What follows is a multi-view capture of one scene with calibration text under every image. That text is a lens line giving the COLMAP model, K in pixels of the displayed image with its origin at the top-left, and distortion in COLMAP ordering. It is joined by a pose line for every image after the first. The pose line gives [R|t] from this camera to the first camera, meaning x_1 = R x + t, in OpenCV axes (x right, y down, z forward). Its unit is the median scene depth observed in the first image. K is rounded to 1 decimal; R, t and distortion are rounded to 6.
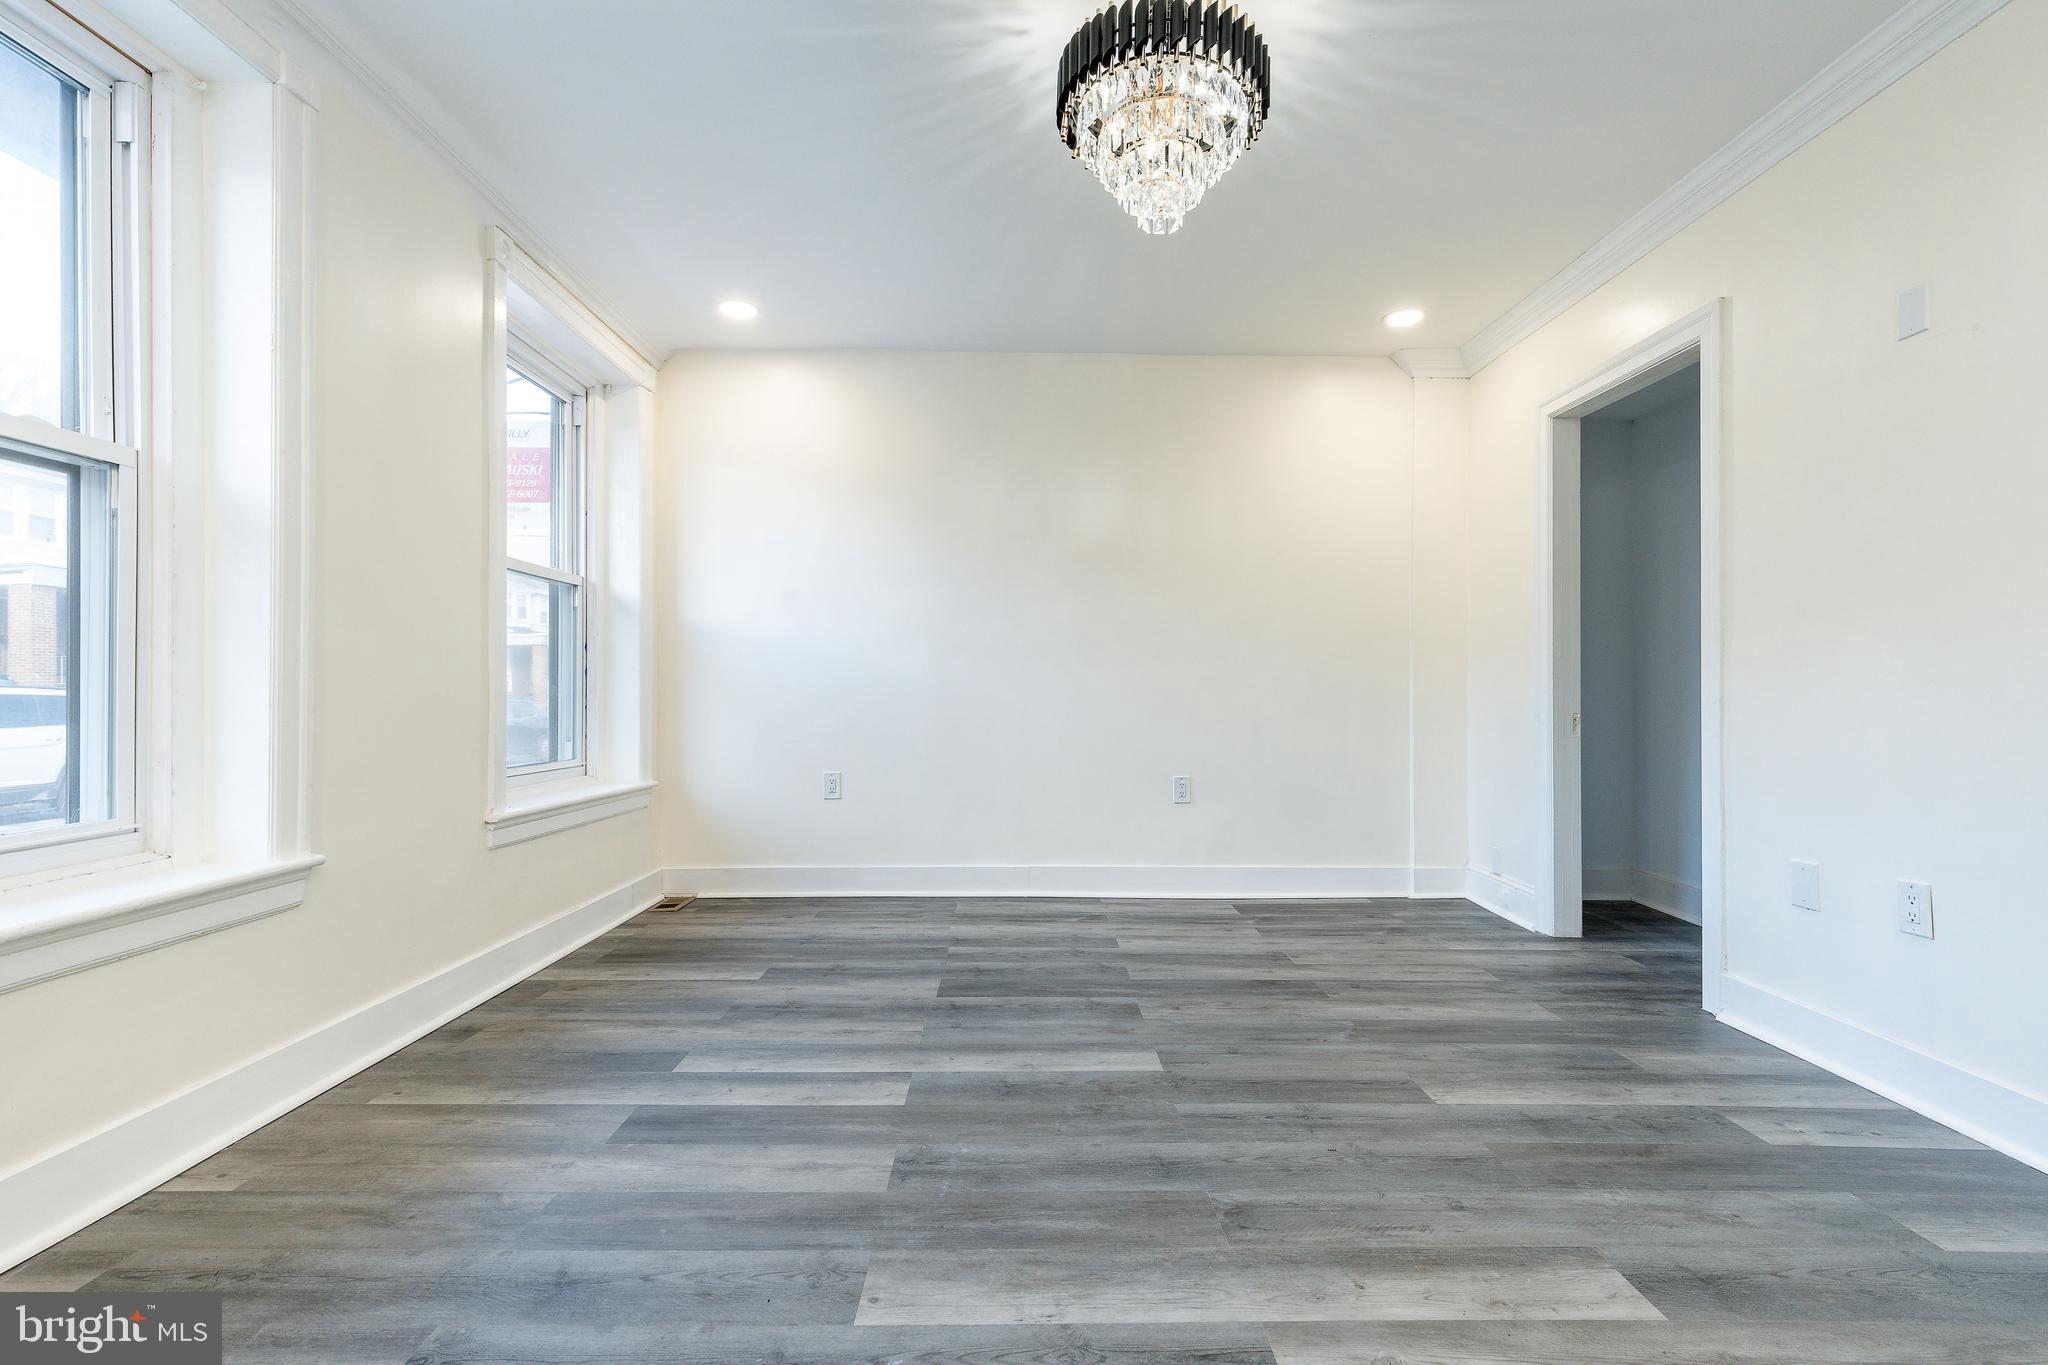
lens RADIAL K [[898.3, 0, 1038.6], [0, 898.3, 695.3], [0, 0, 1]] dist [0.004470, 0.000342]
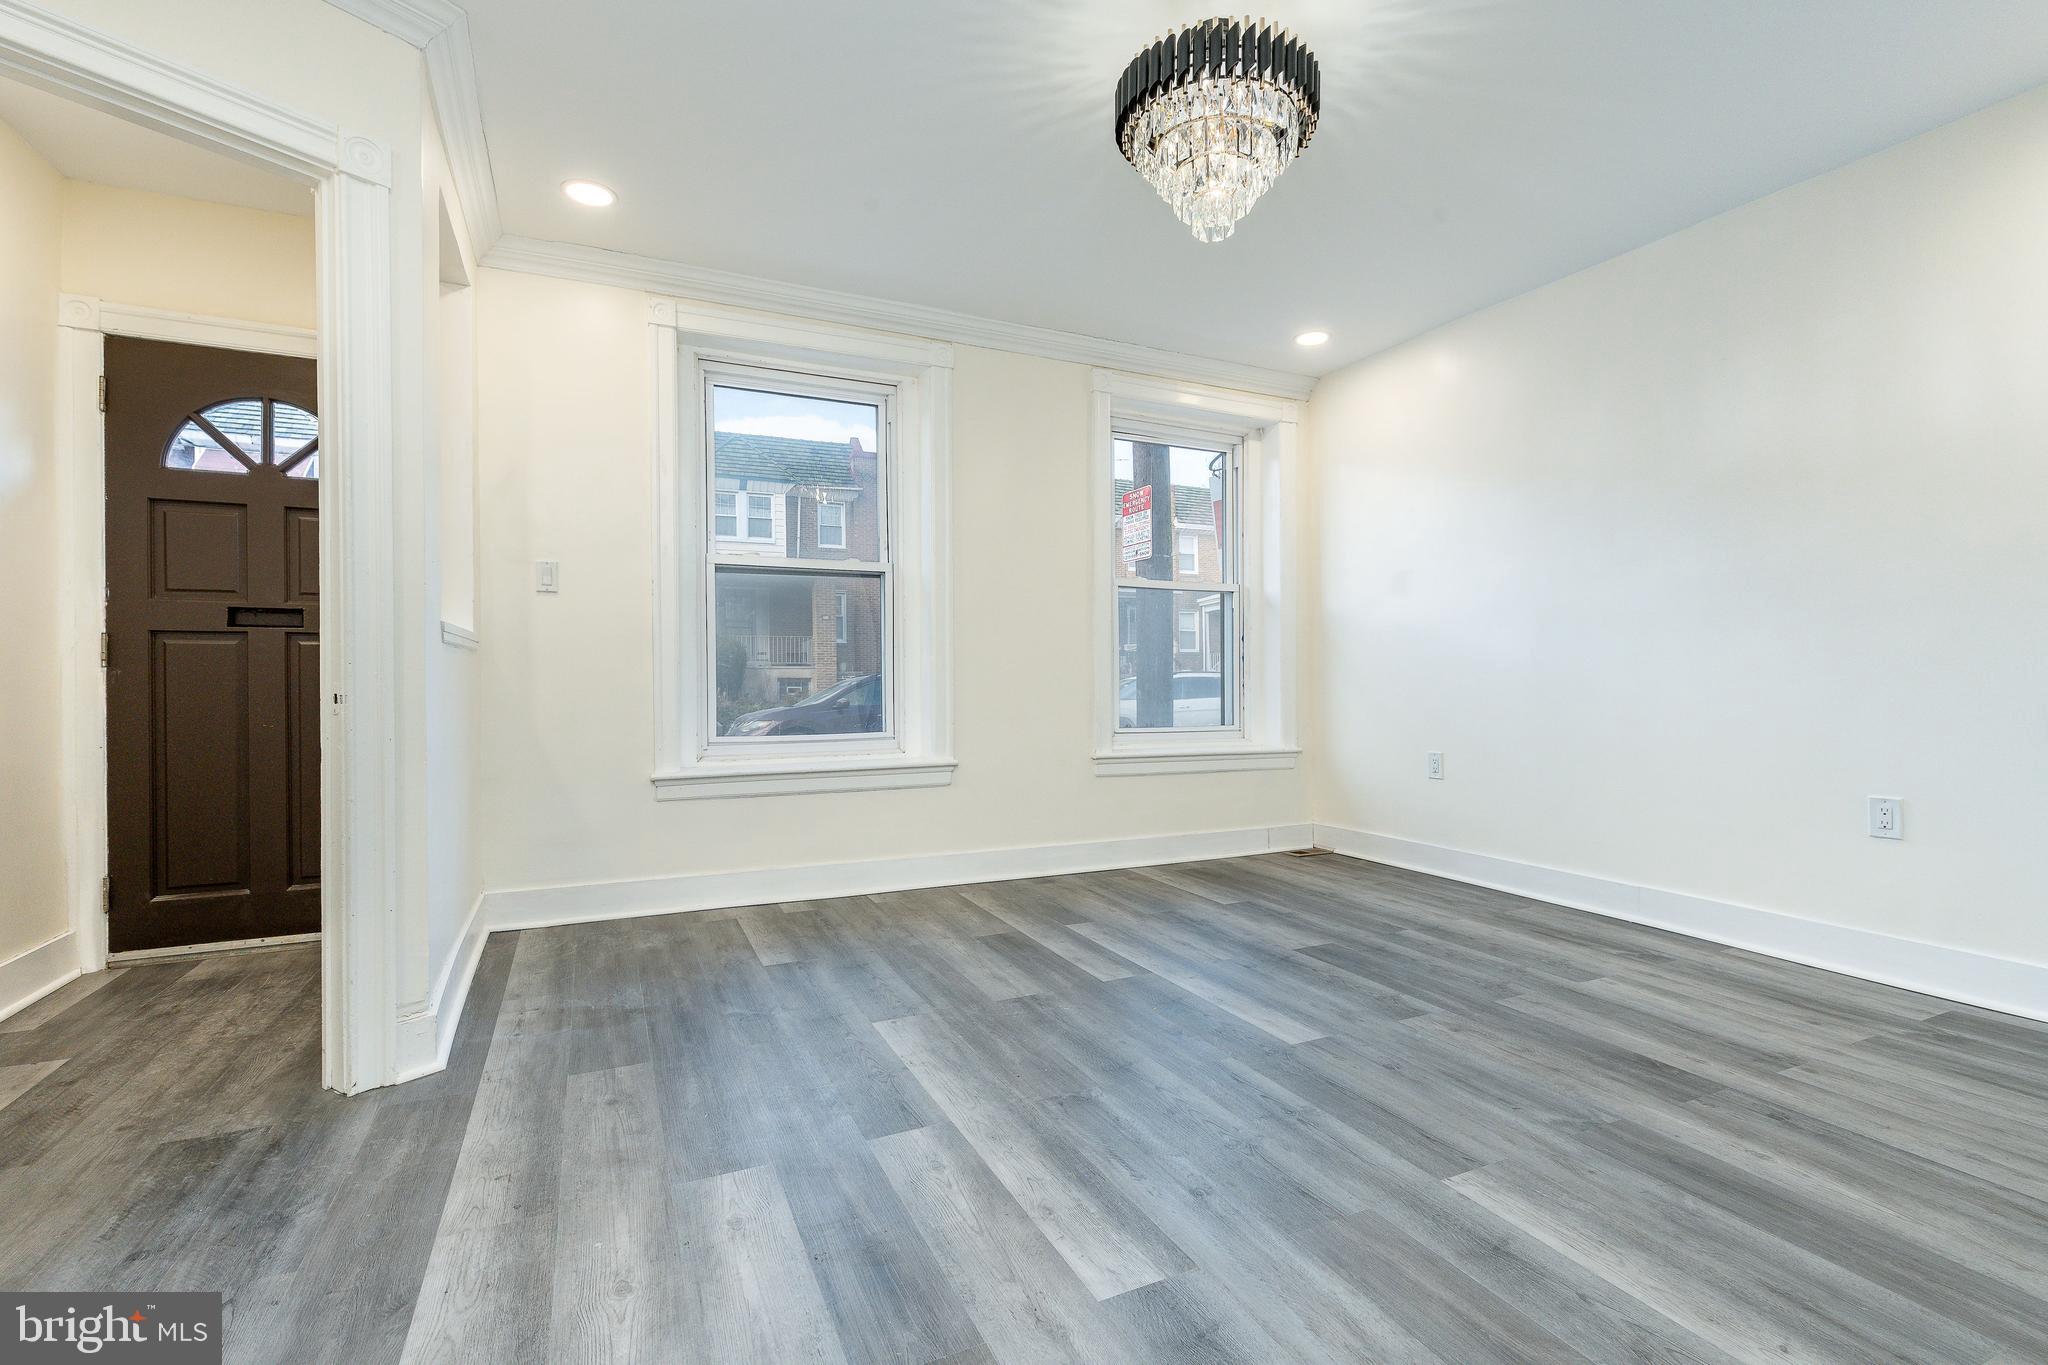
lens RADIAL K [[898.3, 0, 1038.6], [0, 898.3, 695.3], [0, 0, 1]] dist [0.004470, 0.000342]
pose [[0.438974, 0.014031, -0.898390, 0.966189], [0.001082, 0.999869, 0.016144, 0.010415], [0.898499, -0.008059, 0.438902, 0.323948]]
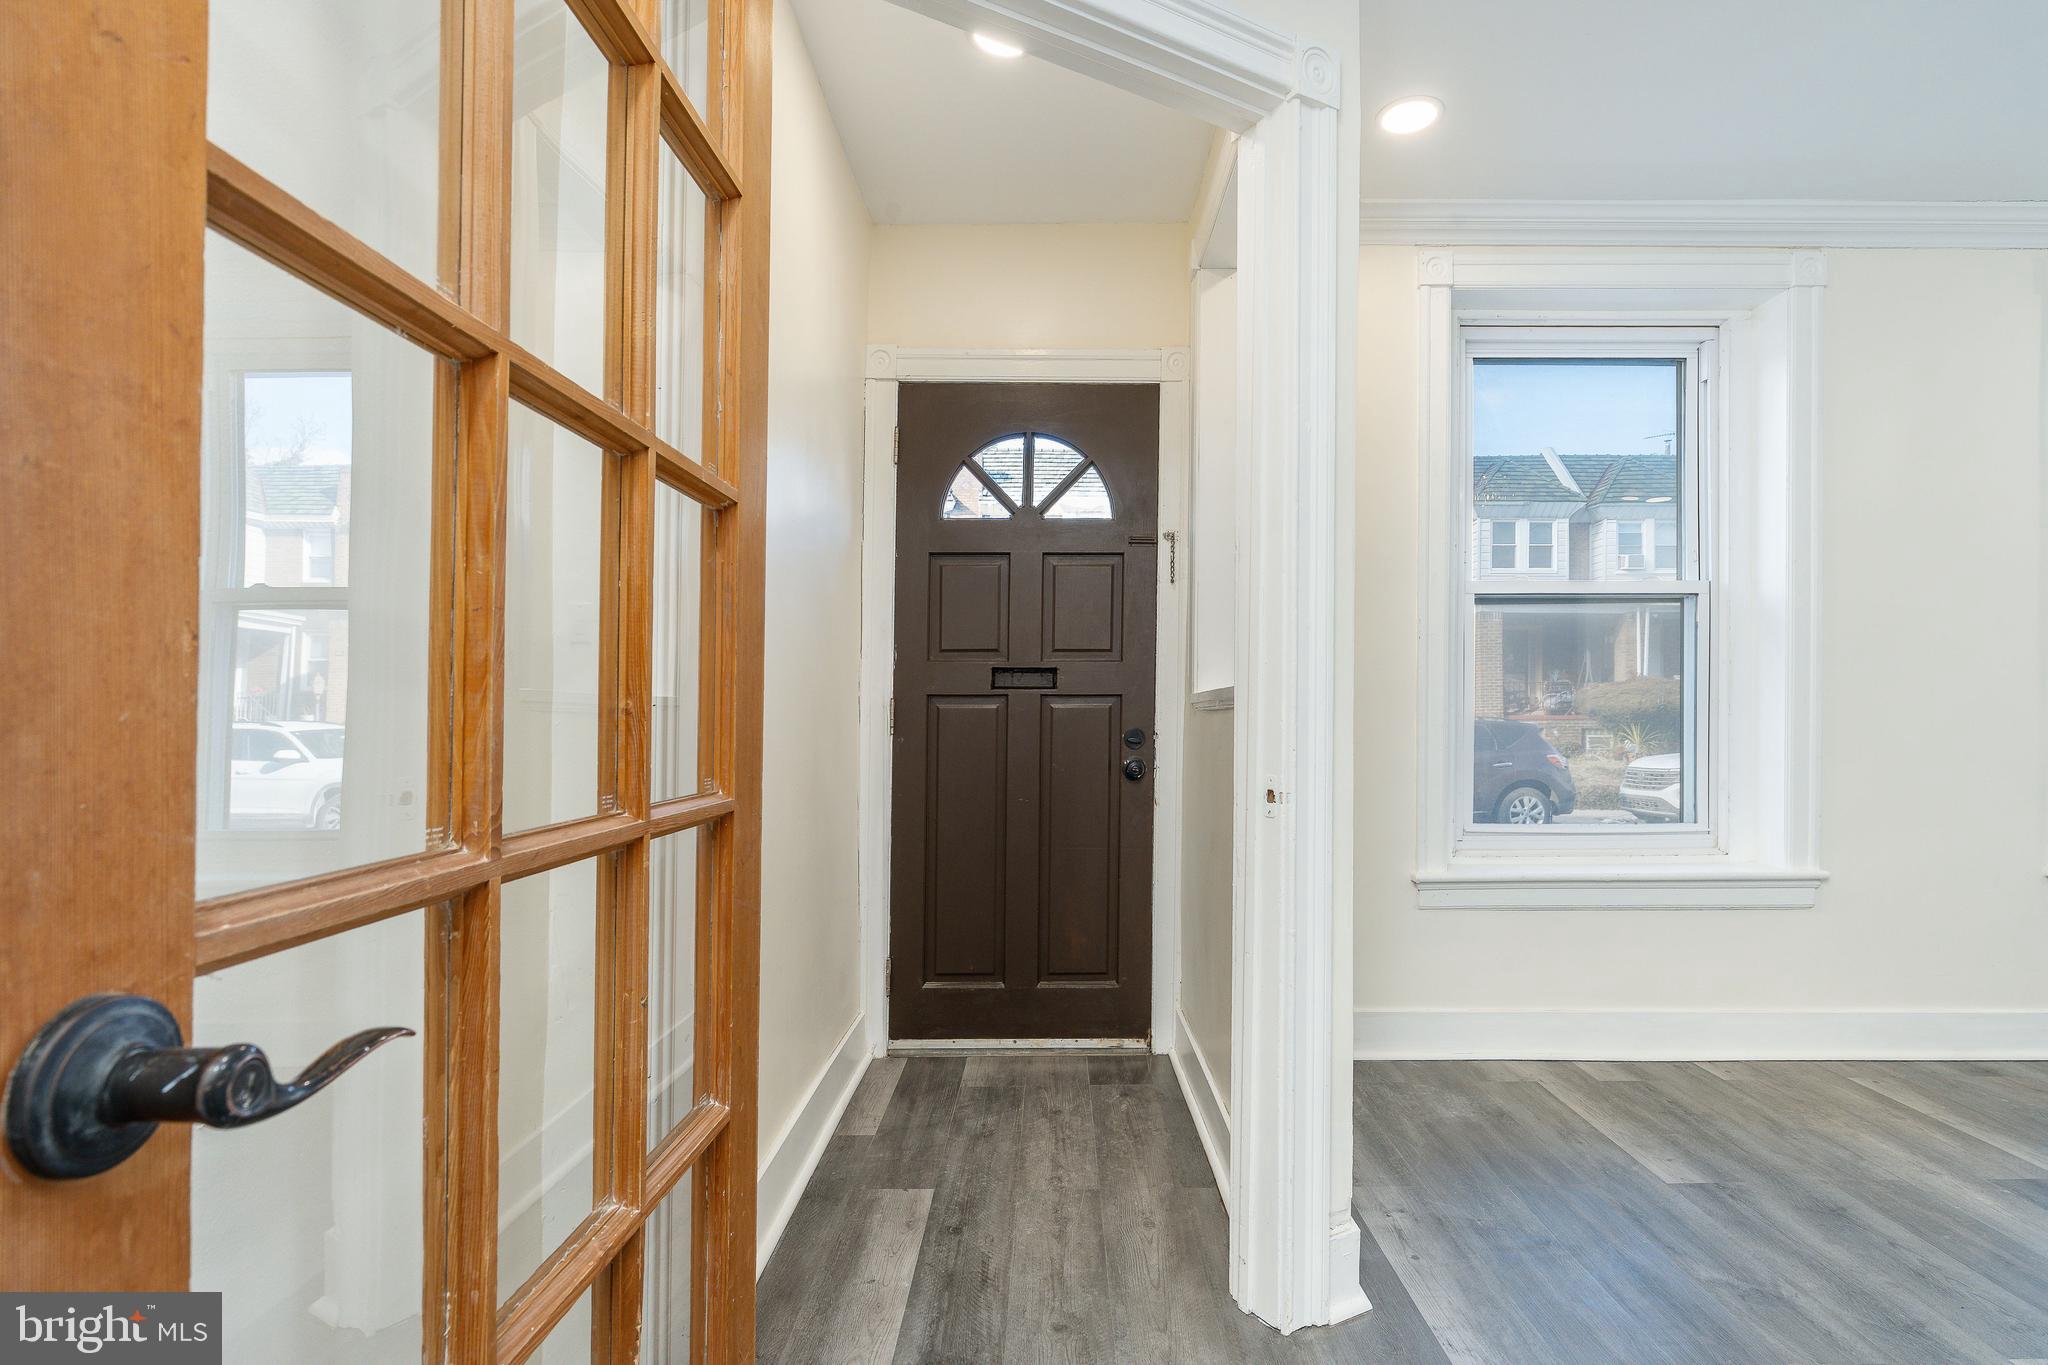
lens RADIAL K [[1034.2, 0, 1080.5], [0, 1034.2, 718.7], [0, 0, 1]] dist [0.001570, 0.000298]
pose [[0.017256, -0.001797, -0.999849, 0.622472], [-0.004086, 0.999990, -0.001867, -0.029137], [0.999843, 0.004117, 0.017248, -0.070629]]
